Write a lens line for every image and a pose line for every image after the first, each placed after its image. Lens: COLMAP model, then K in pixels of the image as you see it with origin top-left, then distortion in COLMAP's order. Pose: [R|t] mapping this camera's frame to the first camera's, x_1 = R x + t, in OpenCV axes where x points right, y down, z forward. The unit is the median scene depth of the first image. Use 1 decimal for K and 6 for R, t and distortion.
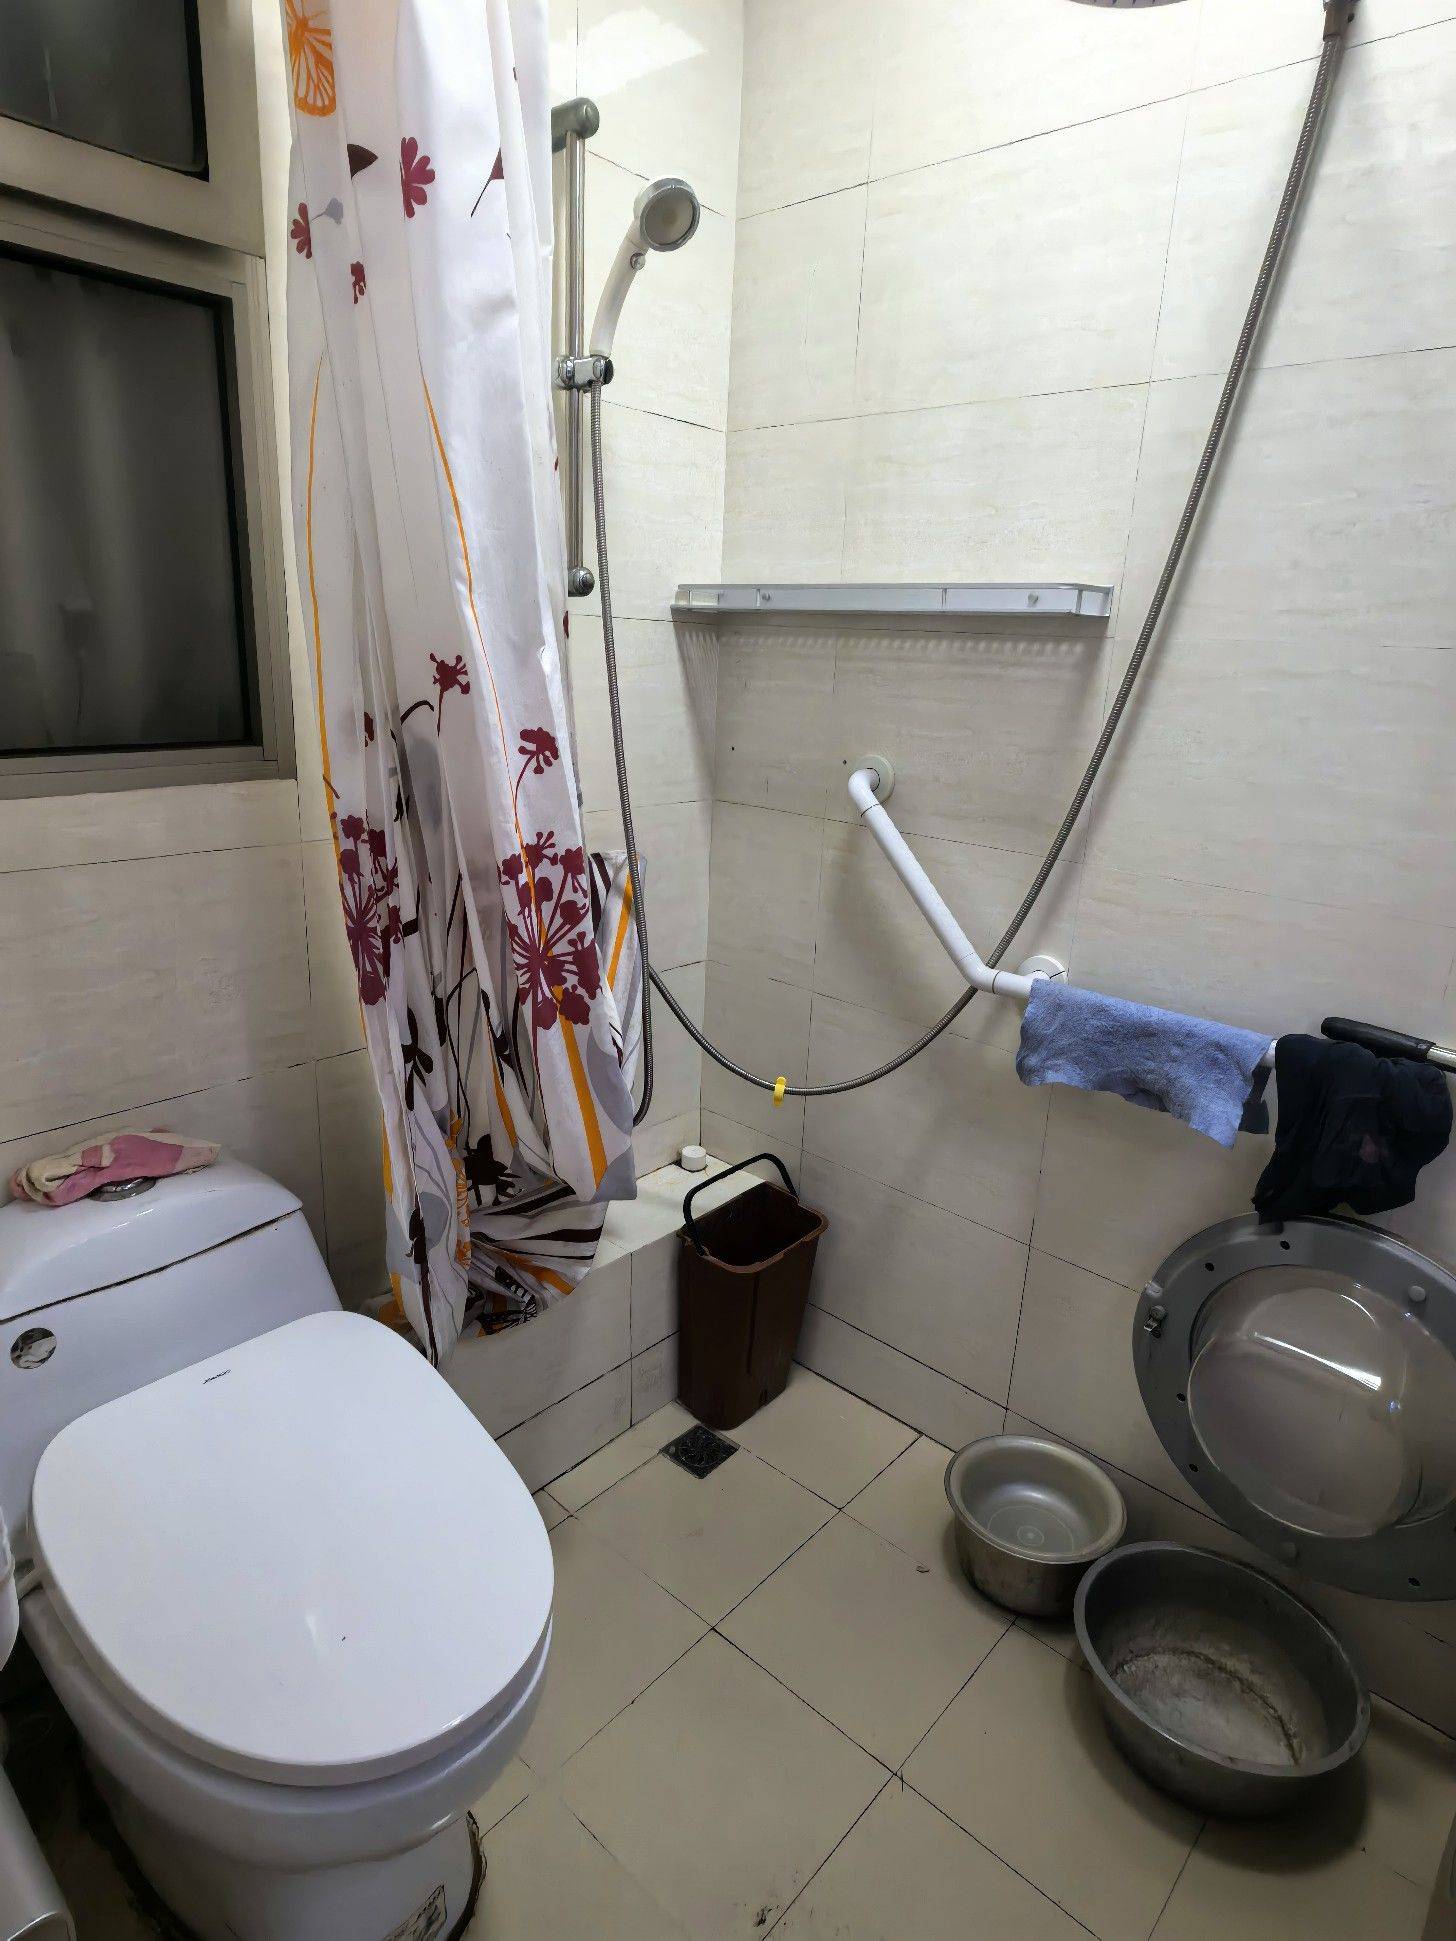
lens RADIAL K [[1101.1, 0, 726.8], [0, 1101.1, 976.8], [0, 0, 1]] dist [-0.000510, -0.003911]
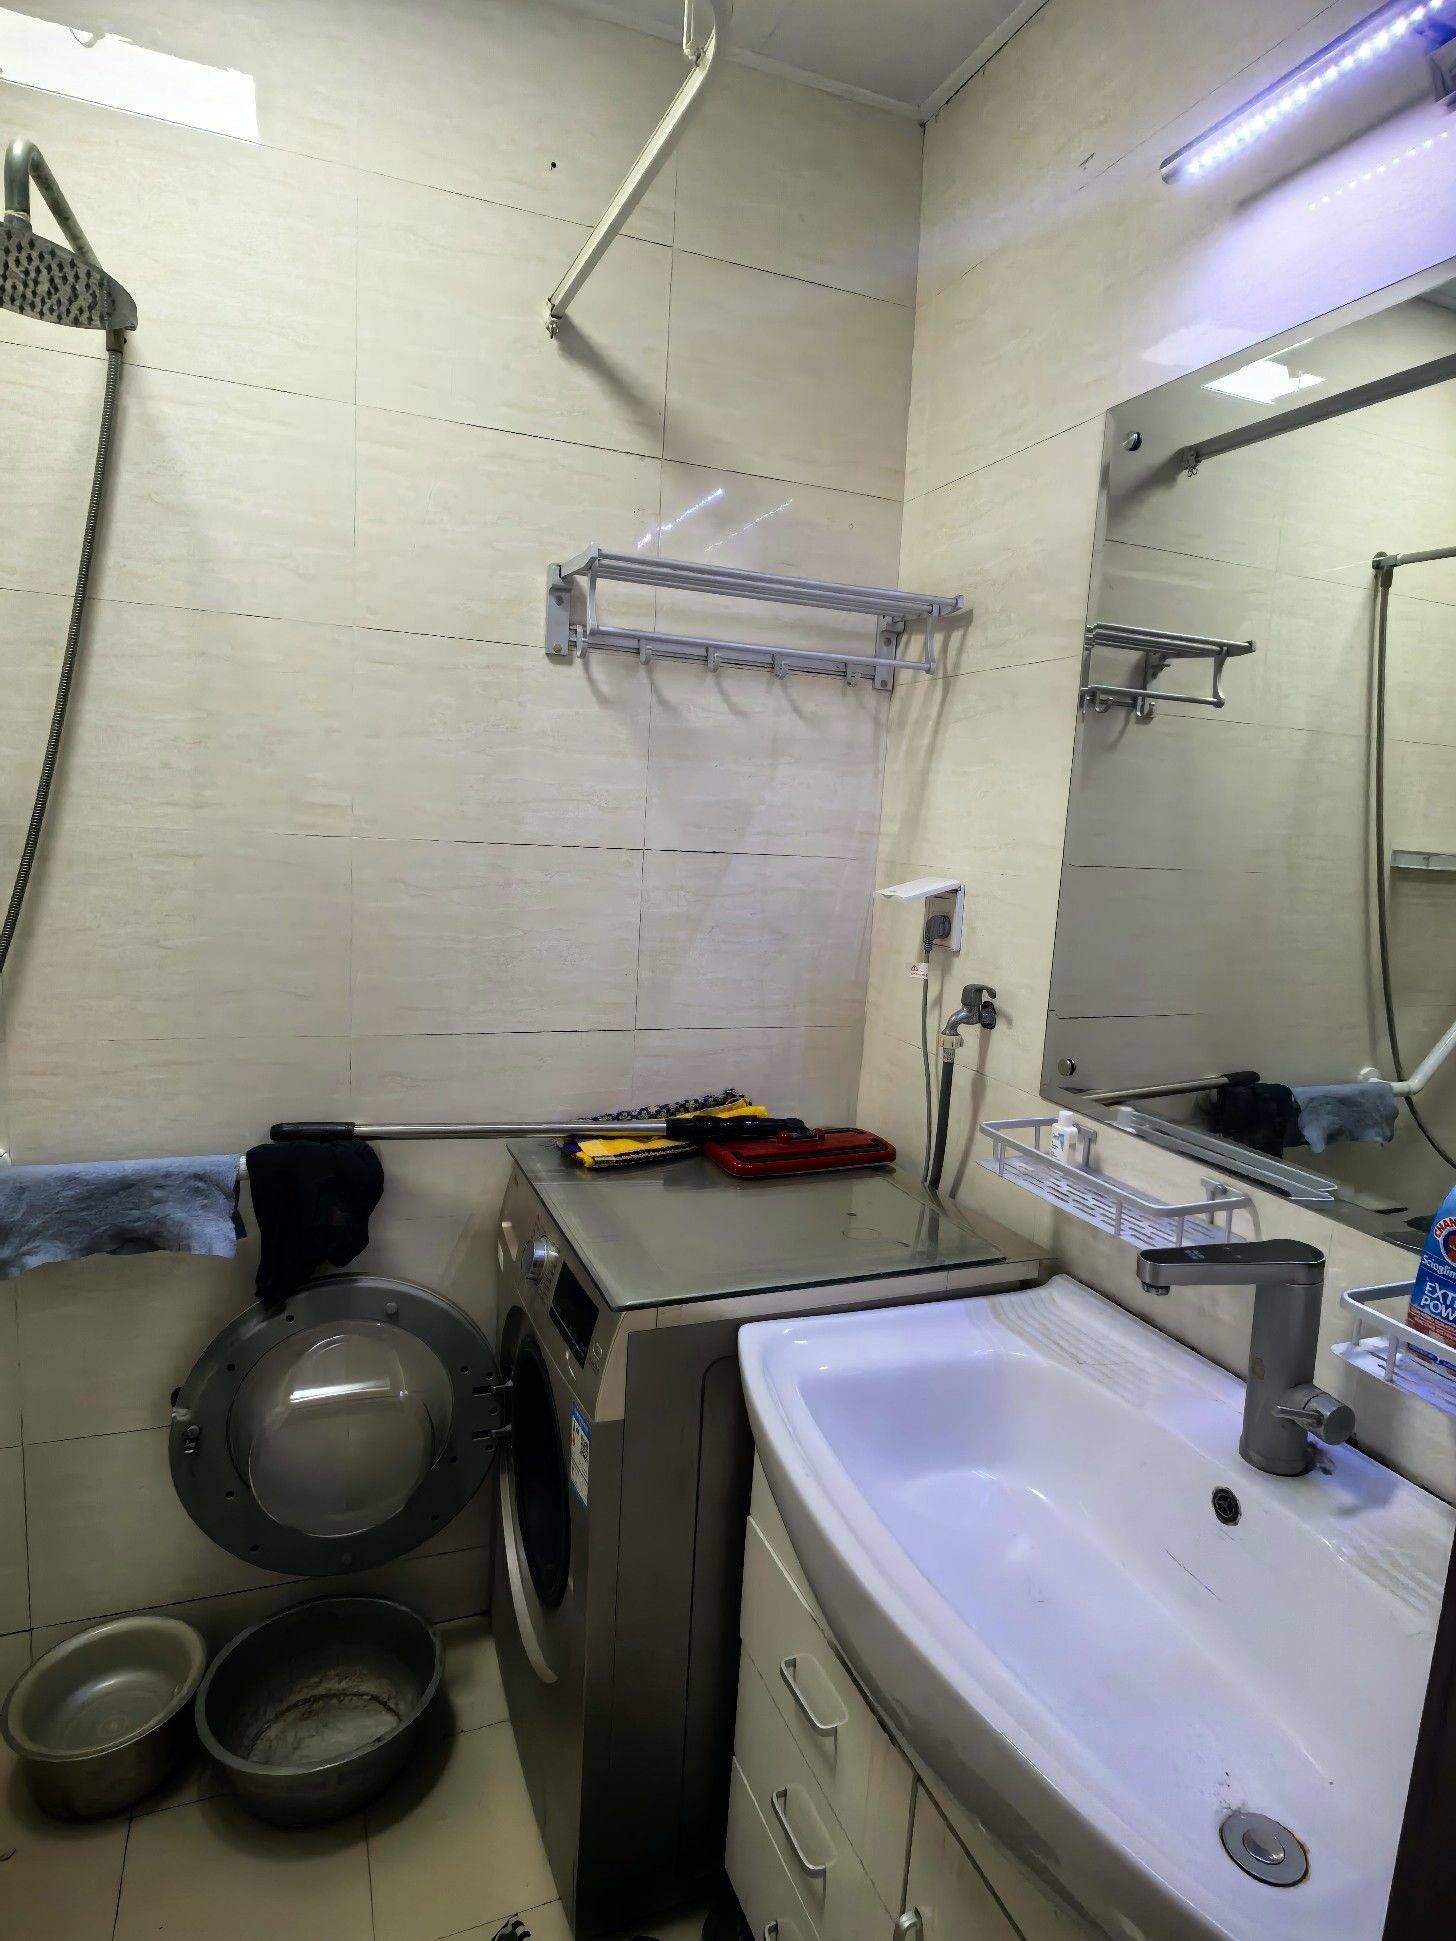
lens RADIAL K [[1101.1, 0, 724.2], [0, 1101.1, 967.7], [0, 0, 1]] dist [-0.000510, -0.003911]
pose [[0.442260, -0.149081, 0.884410, -0.274508], [0.223675, 0.973265, 0.052207, -0.081243], [-0.868548, 0.174731, 0.463782, -0.034188]]
